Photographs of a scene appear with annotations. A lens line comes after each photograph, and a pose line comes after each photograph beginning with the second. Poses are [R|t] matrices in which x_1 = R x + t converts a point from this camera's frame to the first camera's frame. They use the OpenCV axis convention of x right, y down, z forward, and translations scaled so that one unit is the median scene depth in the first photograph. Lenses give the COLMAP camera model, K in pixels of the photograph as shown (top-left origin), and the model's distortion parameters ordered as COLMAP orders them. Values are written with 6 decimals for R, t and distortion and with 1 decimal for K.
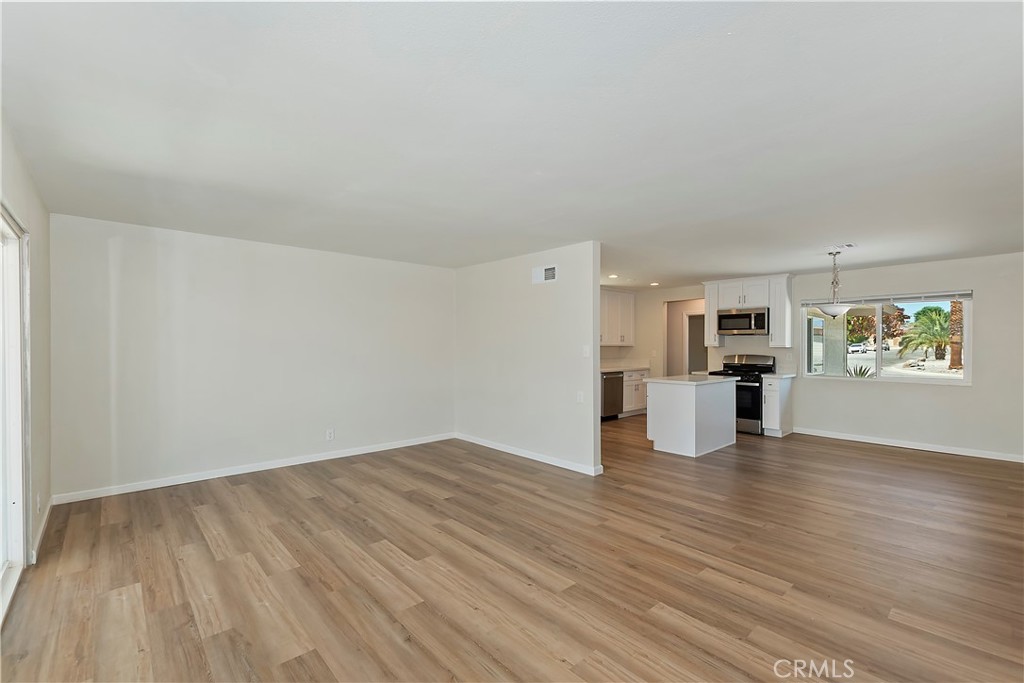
lens RADIAL K [[444.8, 0, 524.1], [0, 444.8, 353.9], [0, 0, 1]] dist [0.014899, -0.007048]
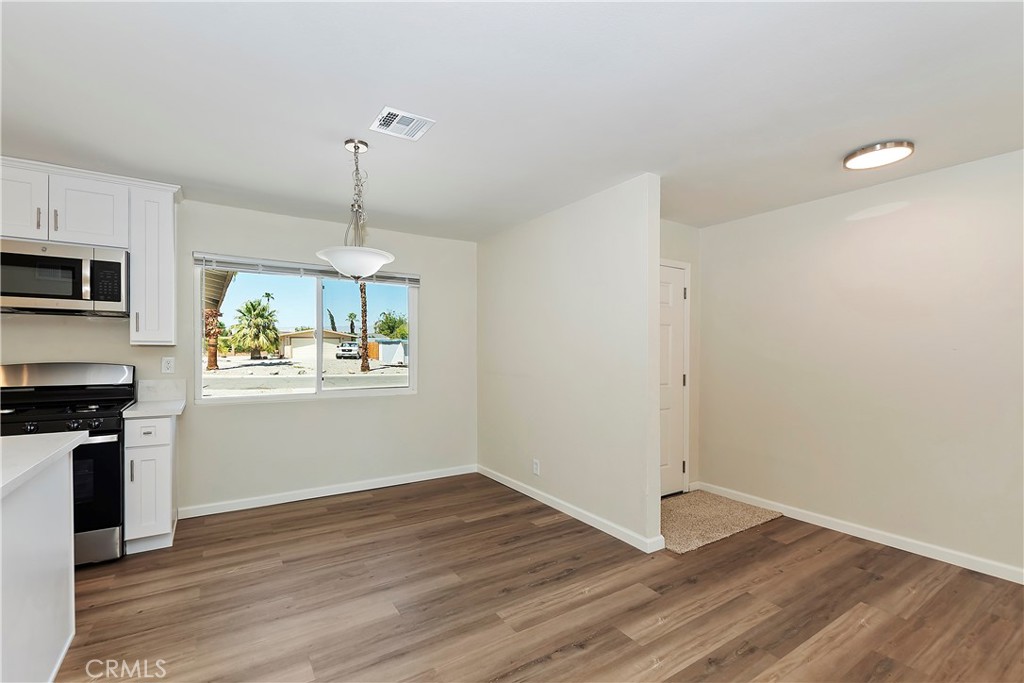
lens RADIAL K [[444.8, 0, 480.5], [0, 444.8, 350.0], [0, 0, 1]] dist [0.014899, -0.007048]
pose [[0.202855, -0.001502, 0.979208, 0.185044], [0.016302, 0.999865, -0.001844, -0.003103], [-0.979073, 0.016337, 0.202852, 0.554125]]
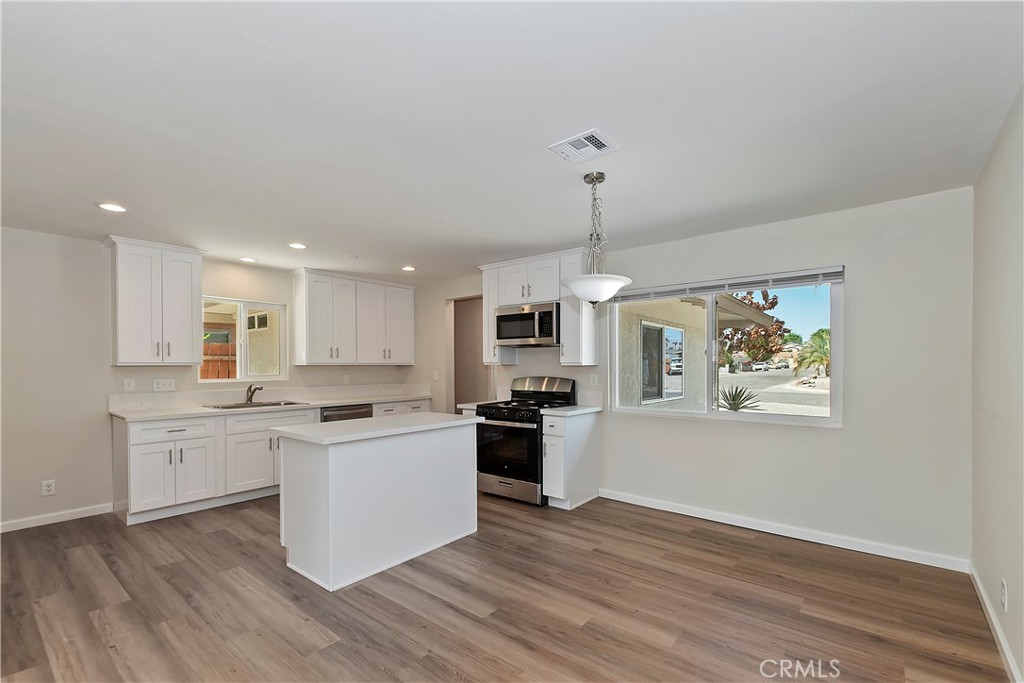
lens RADIAL K [[444.8, 0, 534.4], [0, 444.8, 370.9], [0, 0, 1]] dist [0.014899, -0.007048]
pose [[0.987357, -0.008449, 0.158285, 0.394830], [0.009558, 0.999935, -0.006251, -0.002975], [-0.158221, 0.007685, 0.987374, 0.364569]]
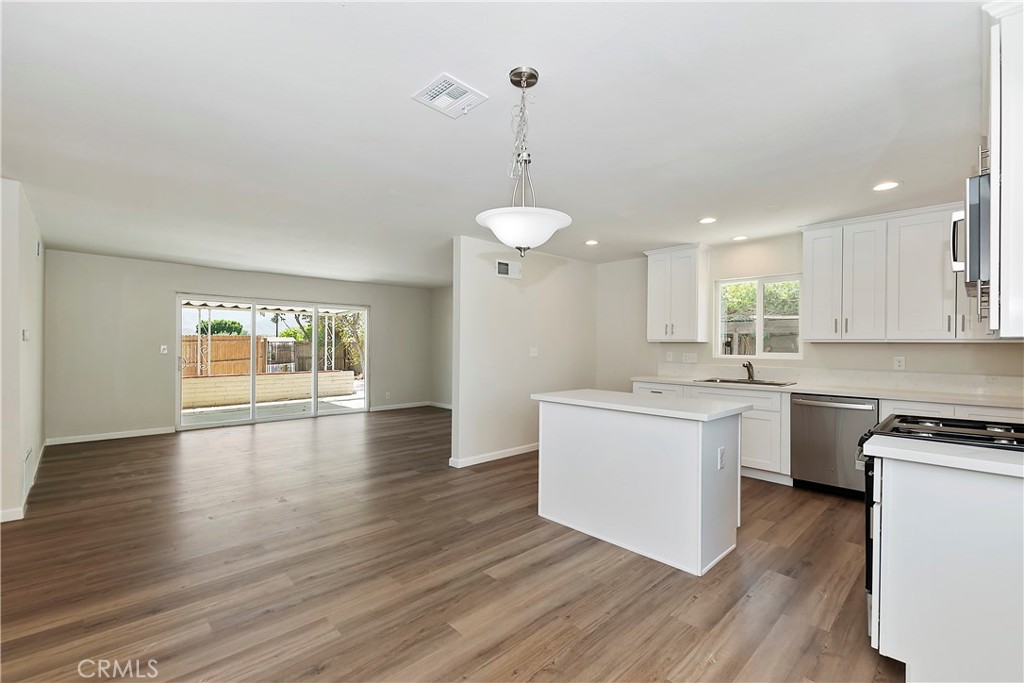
lens RADIAL K [[444.8, 0, 457.7], [0, 444.8, 344.2], [0, 0, 1]] dist [0.014899, -0.007048]
pose [[-0.051140, -0.006500, -0.998670, 0.764057], [-0.028020, 0.999594, -0.005071, -0.001128], [0.998298, 0.027724, -0.051301, 0.690443]]
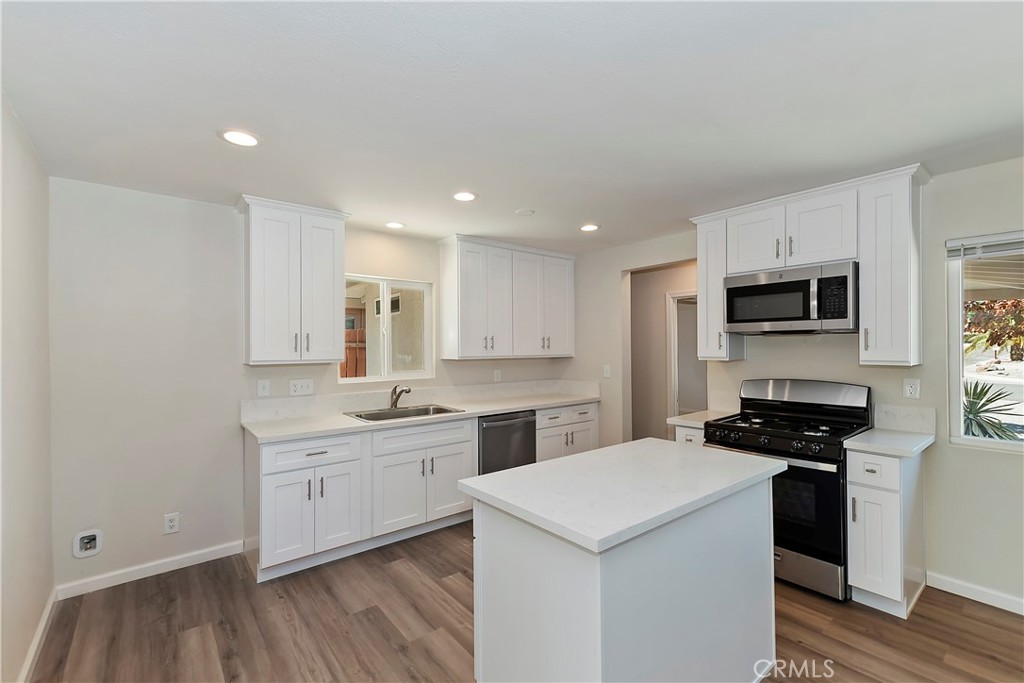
lens RADIAL K [[444.8, 0, 522.3], [0, 444.8, 346.2], [0, 0, 1]] dist [0.014899, -0.007048]
pose [[0.997931, -0.007019, -0.063914, 0.270022], [0.005686, 0.999763, -0.021007, -0.023149], [0.064047, 0.020600, 0.997734, 0.567835]]
